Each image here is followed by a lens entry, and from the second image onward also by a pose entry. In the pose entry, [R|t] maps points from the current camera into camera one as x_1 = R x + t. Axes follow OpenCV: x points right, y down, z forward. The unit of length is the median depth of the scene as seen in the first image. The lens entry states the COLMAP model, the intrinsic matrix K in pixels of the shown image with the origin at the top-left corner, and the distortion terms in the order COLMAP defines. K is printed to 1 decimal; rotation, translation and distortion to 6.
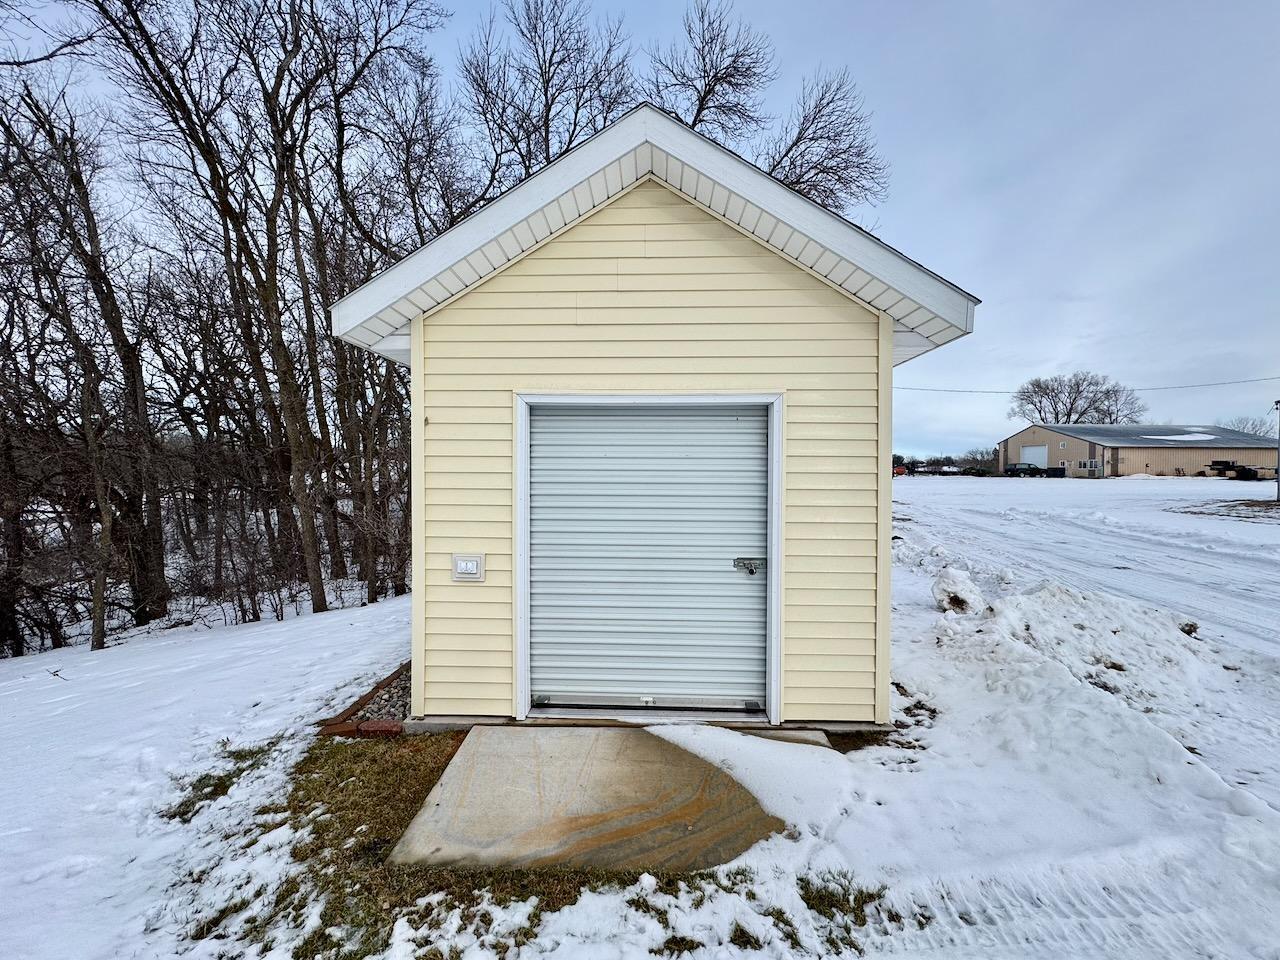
lens RADIAL K [[518.7, 0, 634.3], [0, 518.7, 484.0], [0, 0, 1]] dist [0.000551, -0.000134]
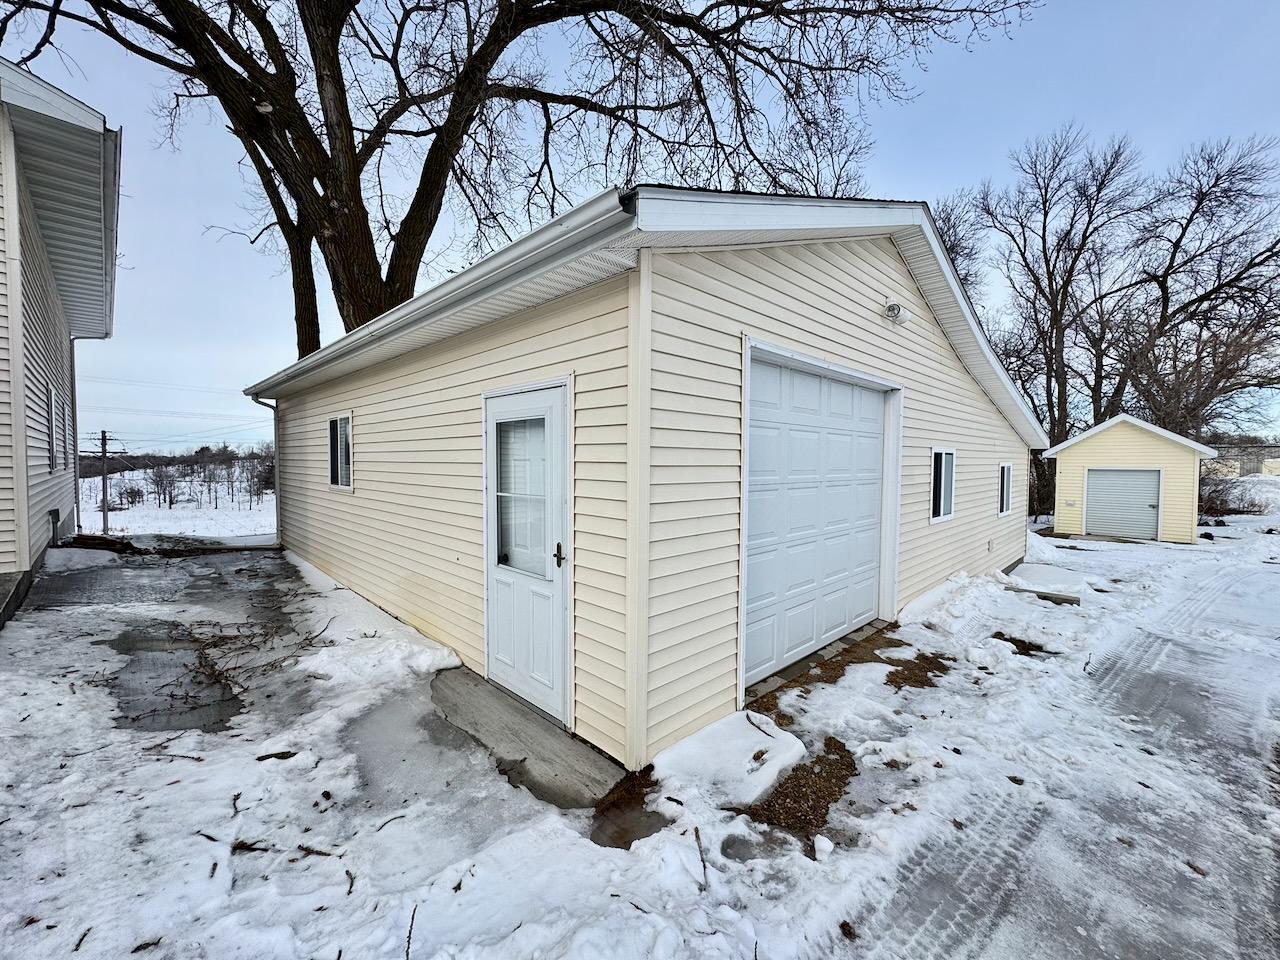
lens RADIAL K [[518.7, 0, 634.3], [0, 518.7, 484.0], [0, 0, 1]] dist [0.000551, -0.000134]
pose [[0.731649, 0.025096, -0.681219, -0.003516], [-0.011593, 0.999636, 0.024375, -0.087594], [0.681582, -0.009936, 0.731674, -5.079117]]
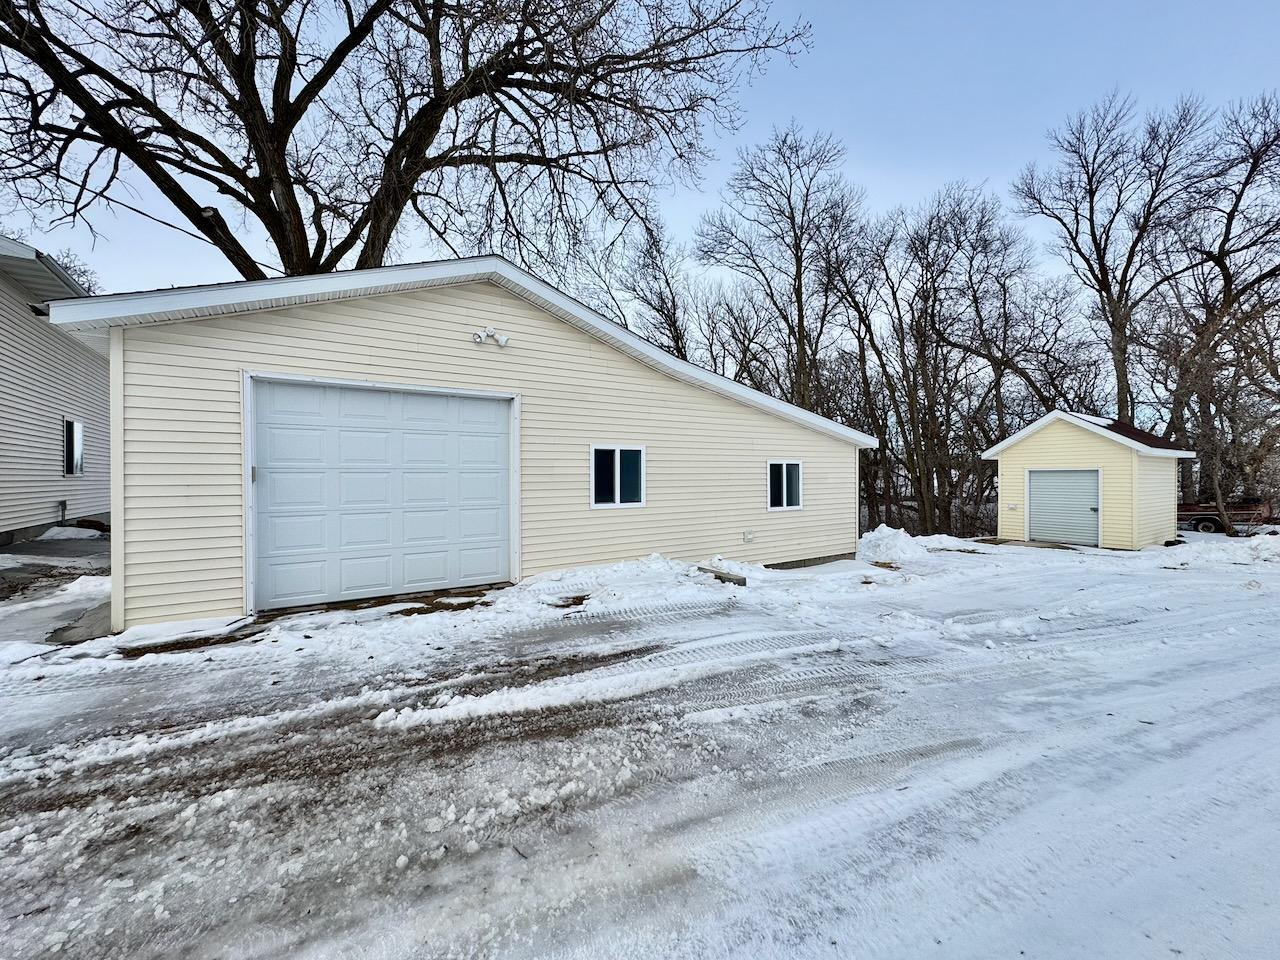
lens RADIAL K [[518.7, 0, 634.3], [0, 518.7, 484.0], [0, 0, 1]] dist [0.000551, -0.000134]
pose [[0.580197, 0.002050, -0.814474, 1.399324], [-0.005675, 0.999983, -0.001526, -0.016449], [0.814457, 0.005508, 0.580198, -4.149558]]
